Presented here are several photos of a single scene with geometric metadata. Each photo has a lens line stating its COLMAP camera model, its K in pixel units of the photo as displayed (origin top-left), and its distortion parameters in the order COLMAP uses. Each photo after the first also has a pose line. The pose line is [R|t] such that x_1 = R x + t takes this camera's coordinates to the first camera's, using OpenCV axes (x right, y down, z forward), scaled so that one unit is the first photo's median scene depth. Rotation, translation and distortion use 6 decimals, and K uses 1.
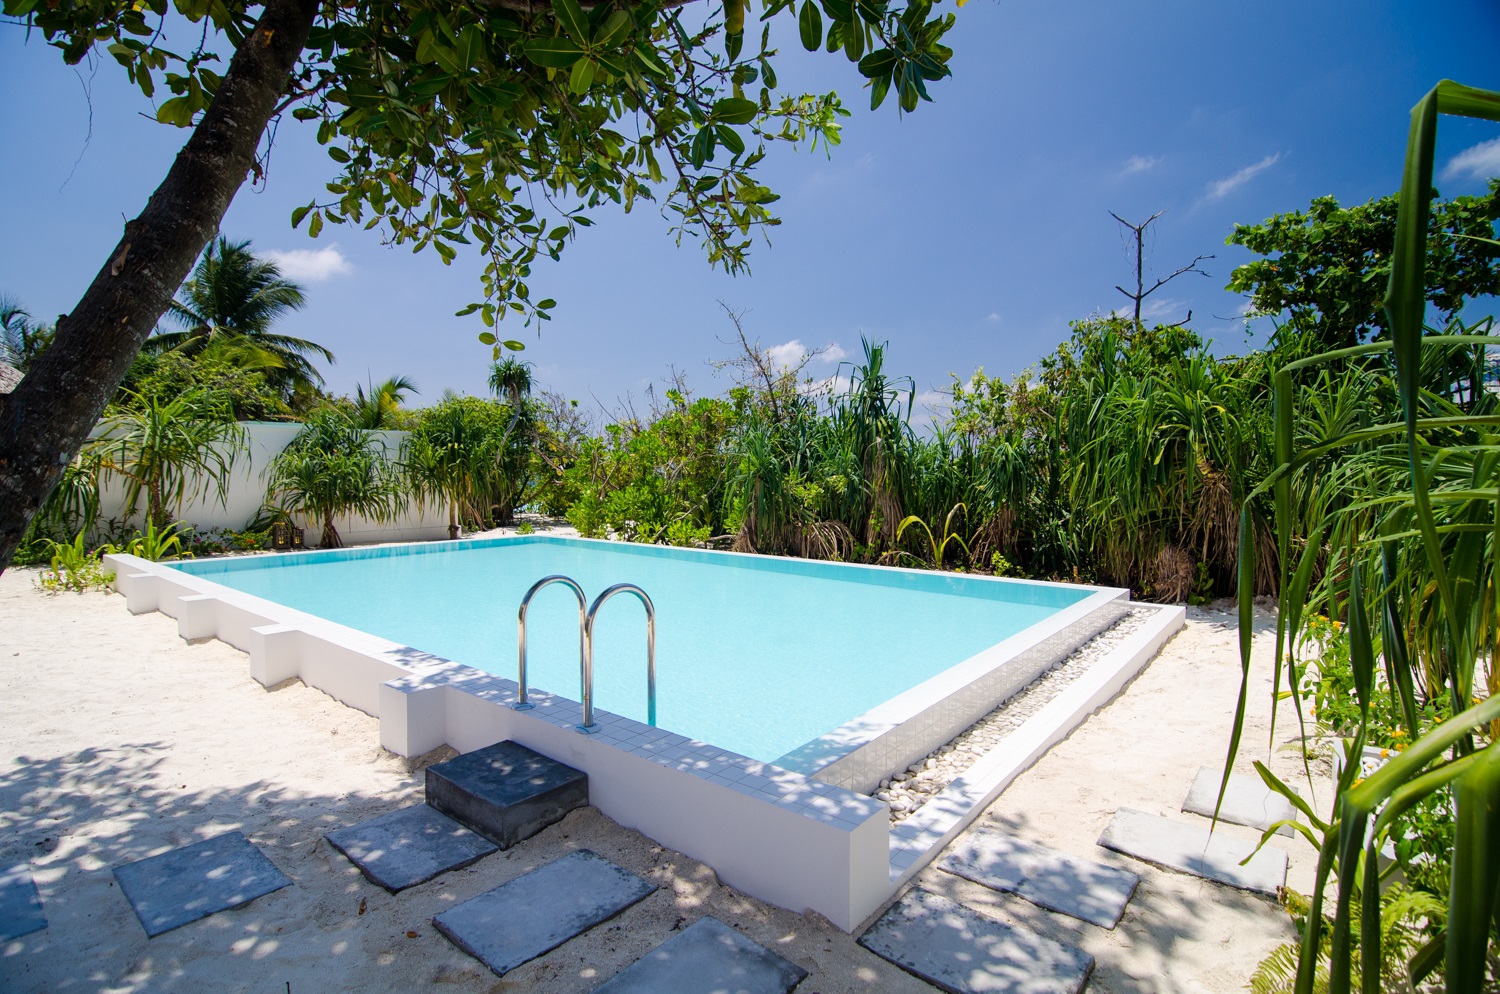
lens RADIAL K [[717.9, 0, 742.7], [0, 717.9, 498.7], [0, 0, 1]] dist [-0.006668, -0.002622]
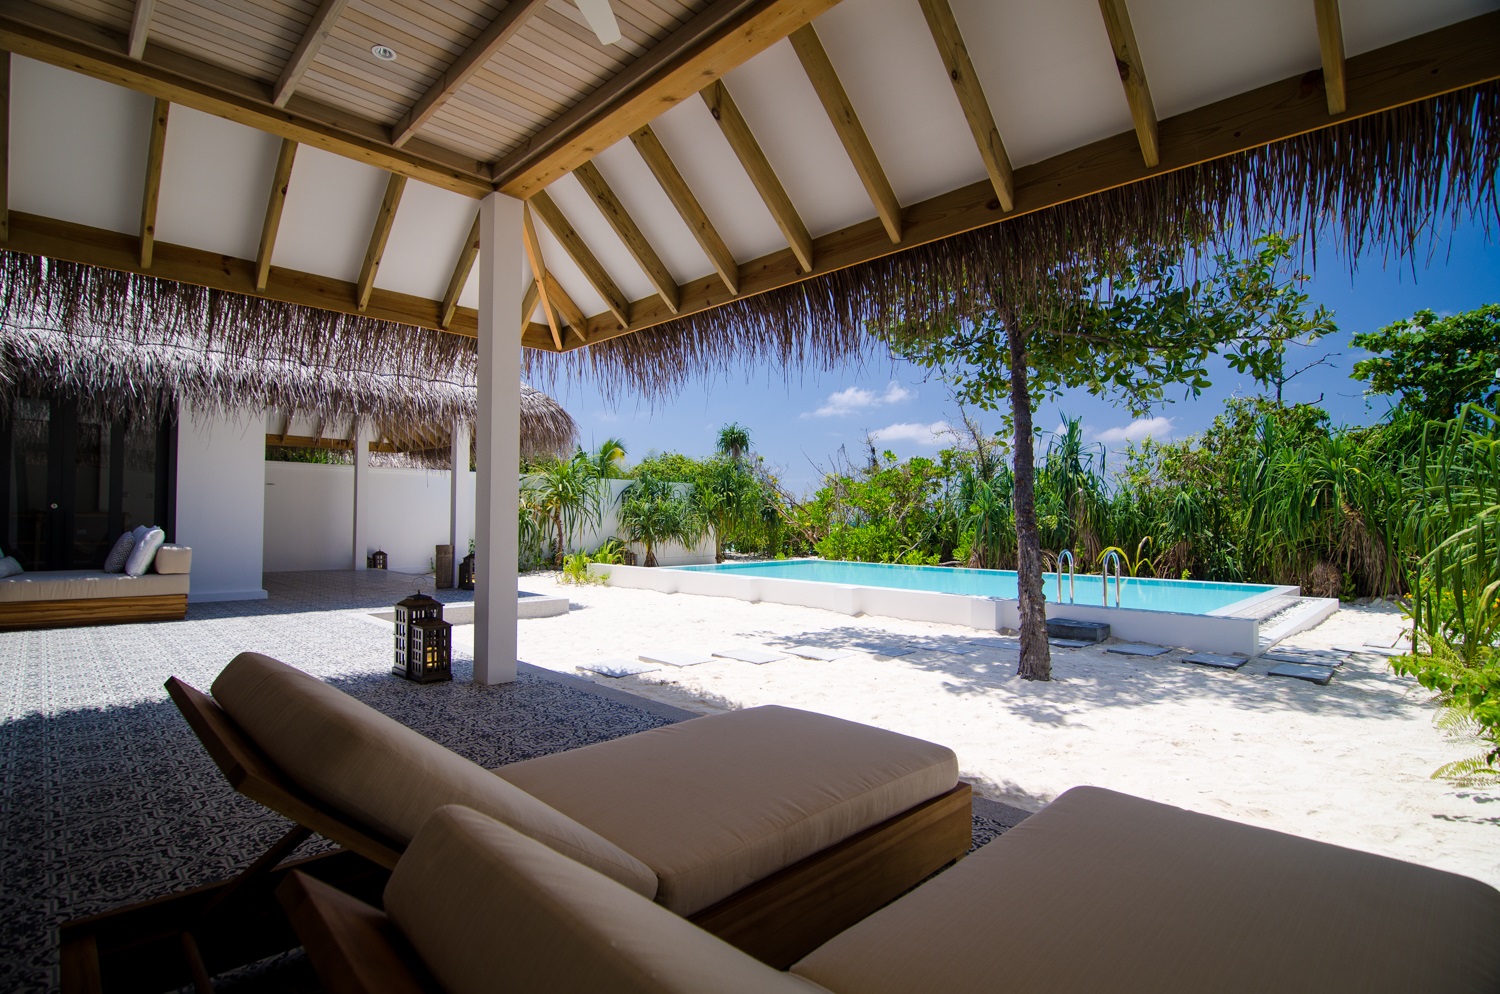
lens RADIAL K [[717.9, 0, 756.4], [0, 717.9, 496.0], [0, 0, 1]] dist [-0.006668, -0.002622]
pose [[0.995959, 0.001526, -0.089795, -0.315754], [-0.007945, 0.997433, -0.071163, 0.032692], [0.089456, 0.071588, 0.993415, -0.419583]]
